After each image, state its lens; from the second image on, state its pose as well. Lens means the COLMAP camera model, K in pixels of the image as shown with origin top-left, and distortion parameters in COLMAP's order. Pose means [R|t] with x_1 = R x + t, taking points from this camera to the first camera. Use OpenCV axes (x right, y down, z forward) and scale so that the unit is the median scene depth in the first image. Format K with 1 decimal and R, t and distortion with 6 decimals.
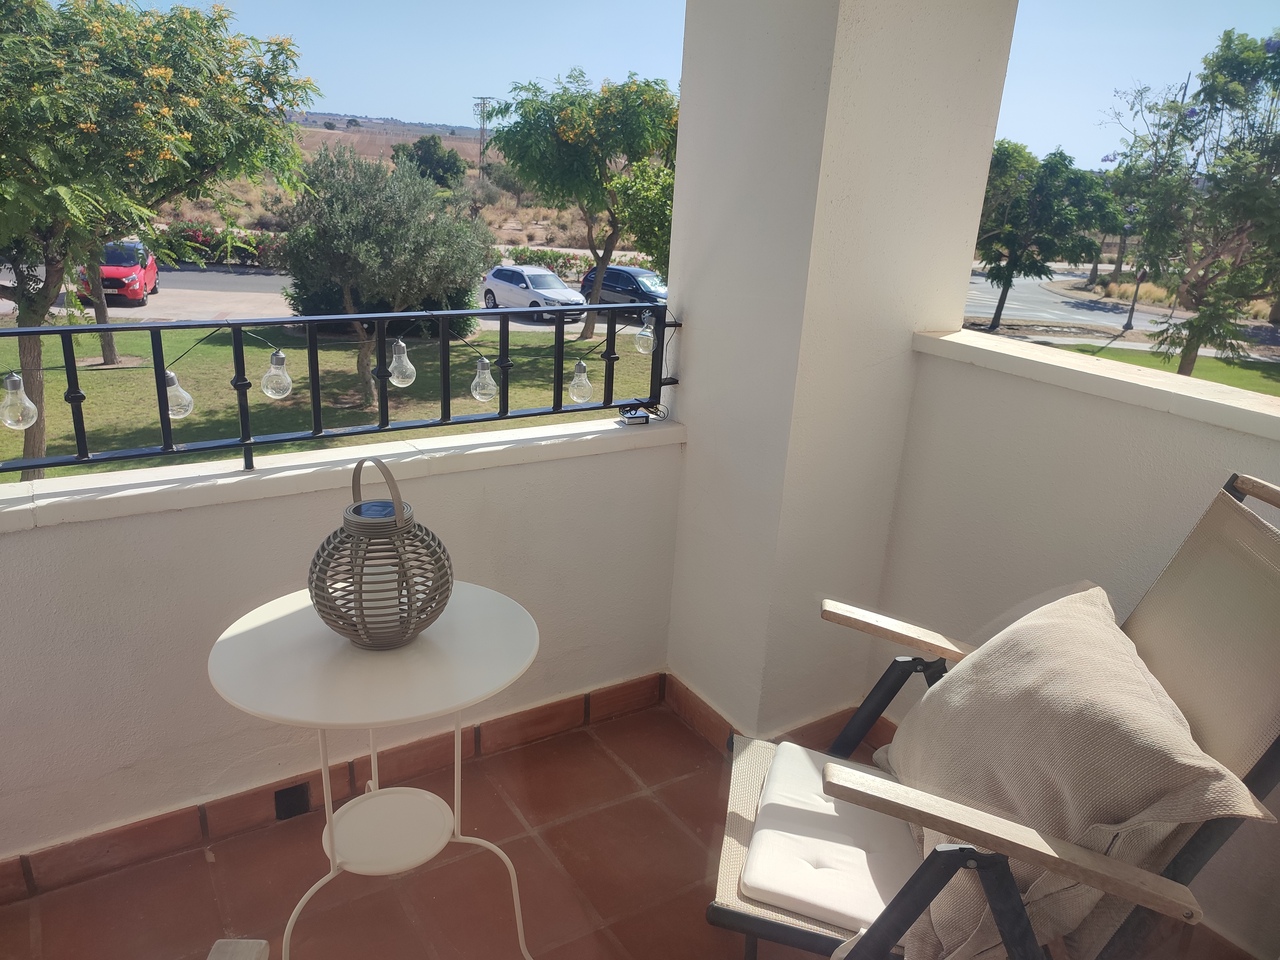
lens RADIAL K [[932.1, 0, 638.5], [0, 932.1, 483.8], [0, 0, 1]] dist [0.026009, -0.025780]
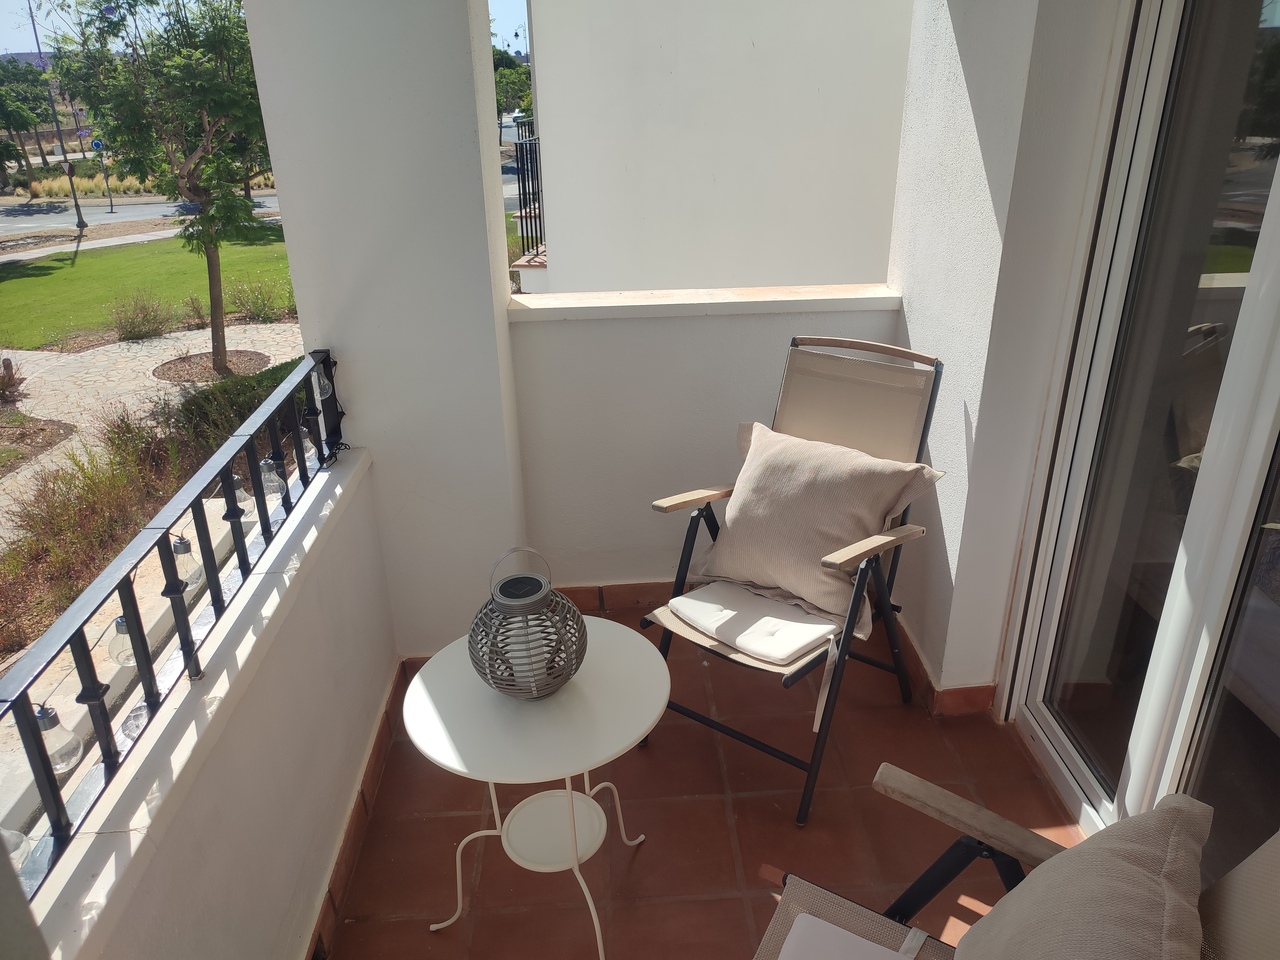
lens RADIAL K [[932.1, 0, 638.5], [0, 932.1, 483.8], [0, 0, 1]] dist [0.026009, -0.025780]
pose [[0.496848, -0.422412, 0.758097, -0.831783], [0.331326, 0.899706, 0.284169, -0.298579], [-0.802100, 0.109988, 0.586973, 0.143822]]
